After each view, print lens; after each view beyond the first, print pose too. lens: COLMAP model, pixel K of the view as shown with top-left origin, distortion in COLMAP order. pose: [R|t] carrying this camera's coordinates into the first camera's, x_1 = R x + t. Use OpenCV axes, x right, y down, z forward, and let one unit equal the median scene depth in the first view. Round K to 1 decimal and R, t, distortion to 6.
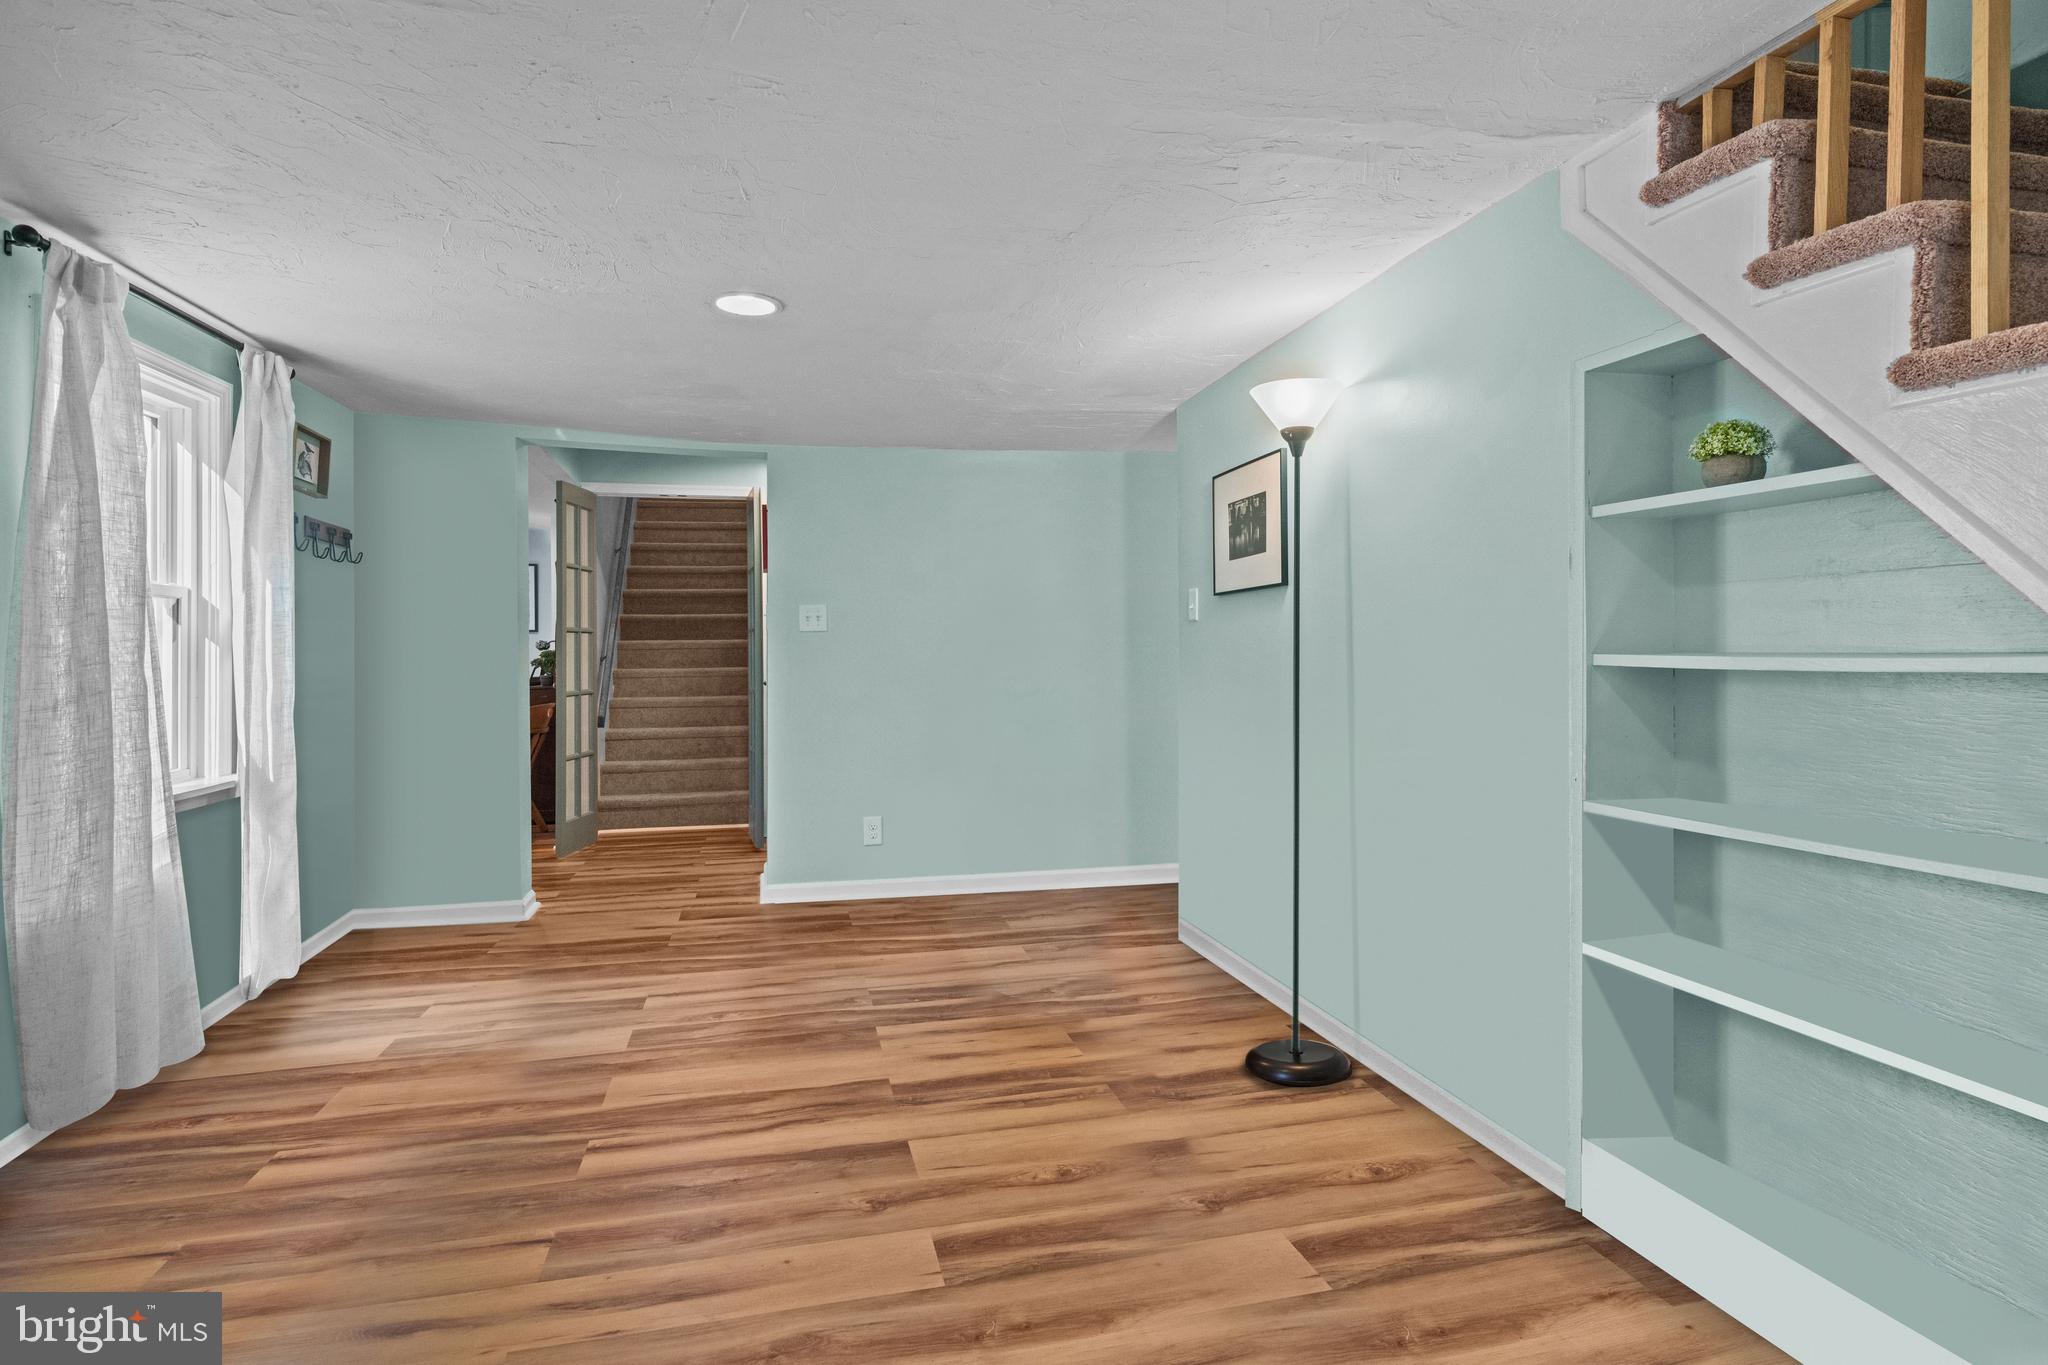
lens RADIAL K [[1068.5, 0, 1022.8], [0, 1068.5, 669.5], [0, 0, 1]] dist [0.000342, 0.001108]
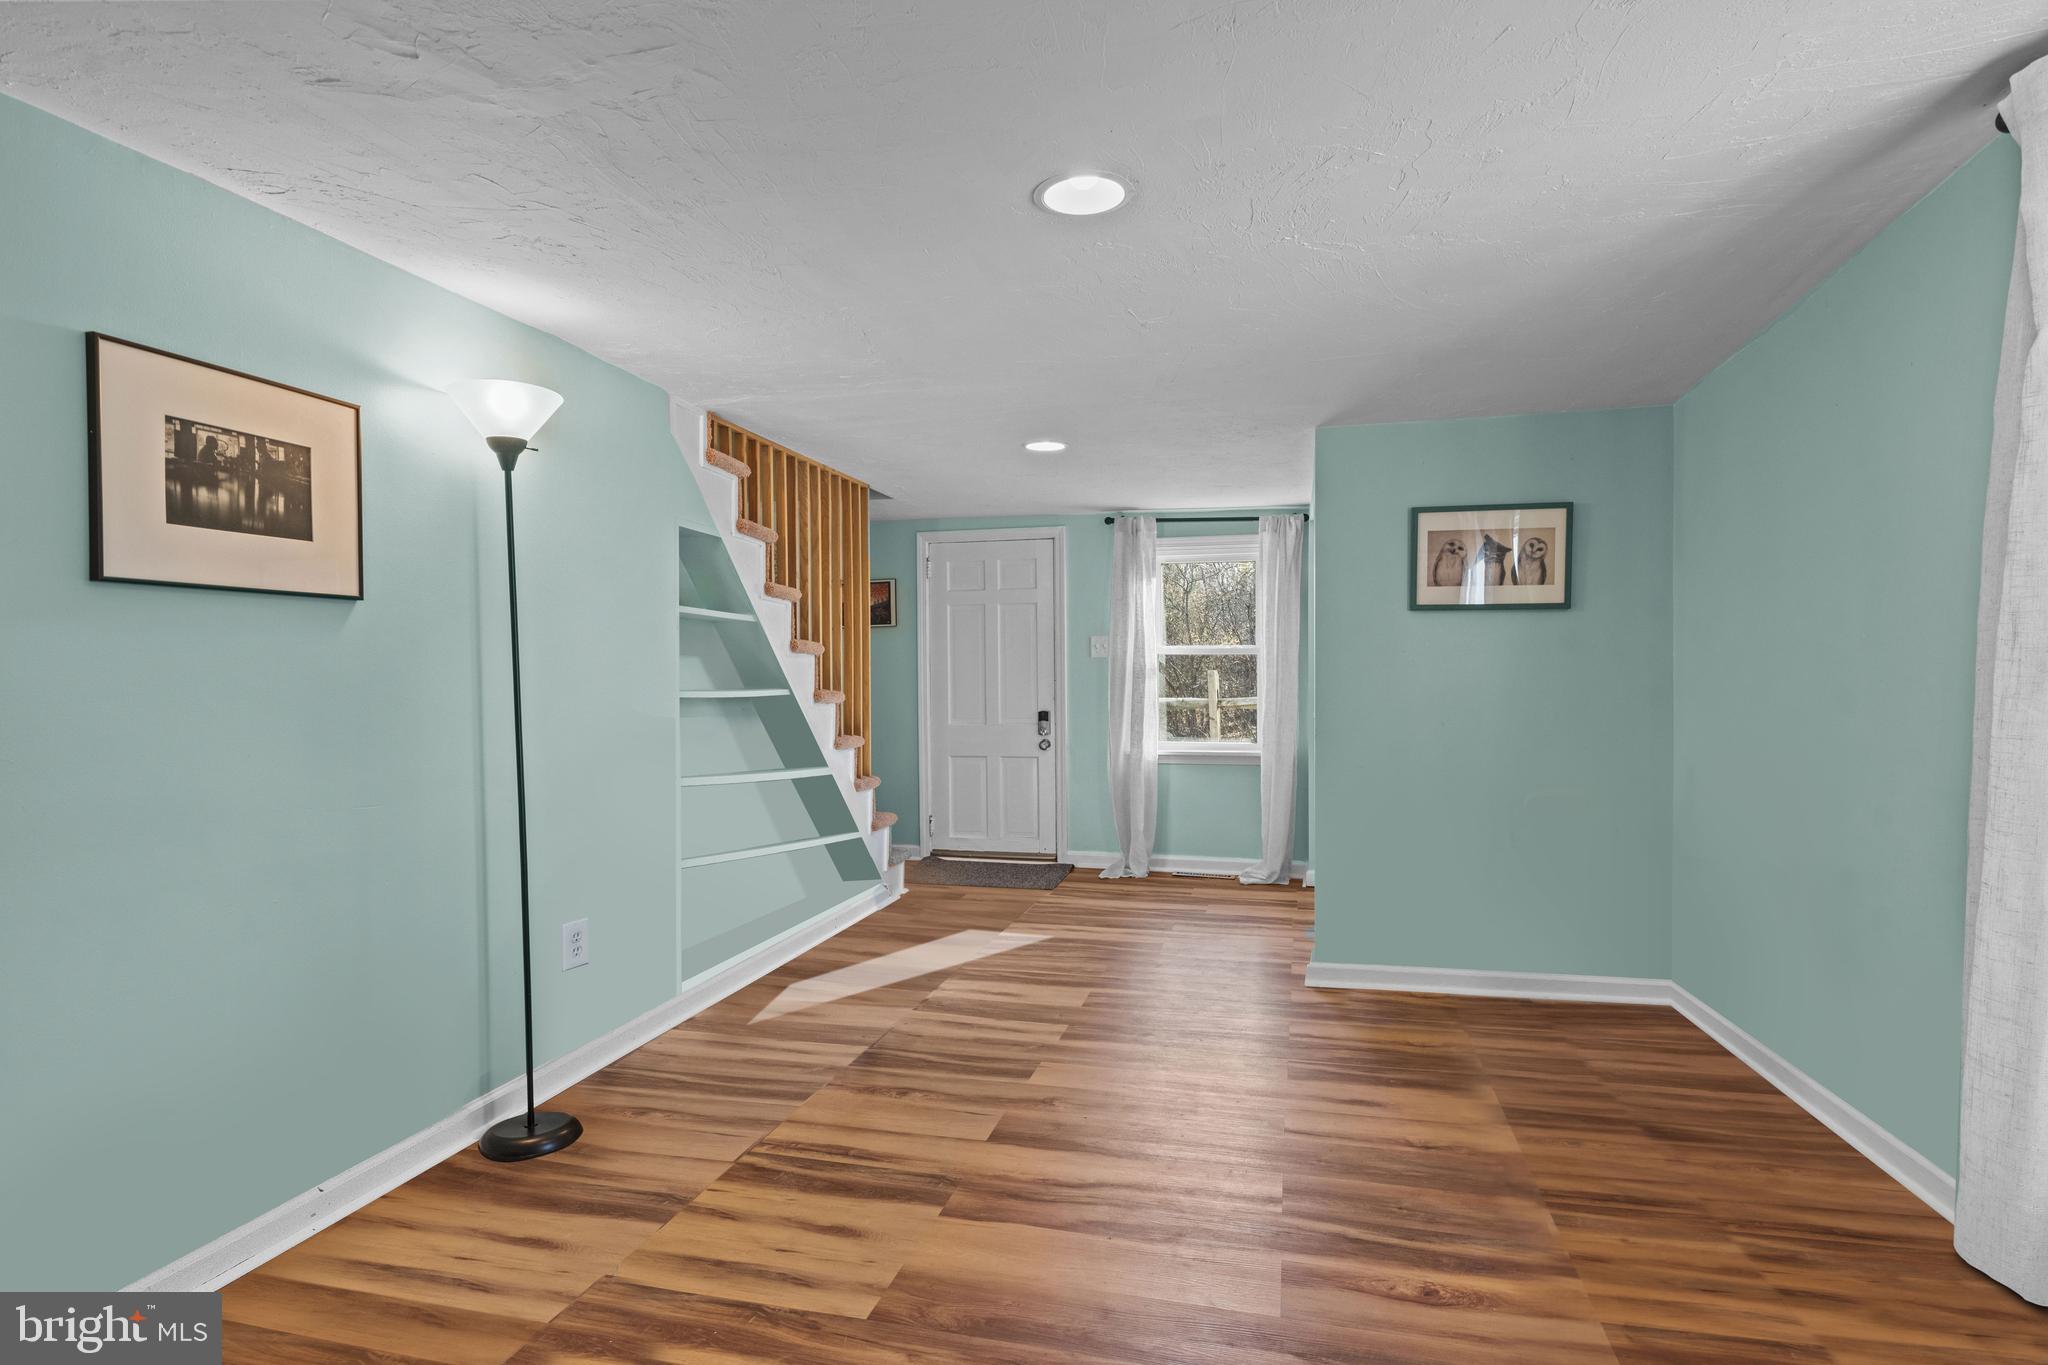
lens RADIAL K [[1068.5, 0, 1022.4], [0, 1068.5, 686.6], [0, 0, 1]] dist [0.000342, 0.001108]
pose [[-0.887440, 0.004443, 0.460902, -0.571953], [0.013755, 0.999763, 0.016846, -0.033245], [-0.460718, 0.021290, -0.887291, 1.722149]]
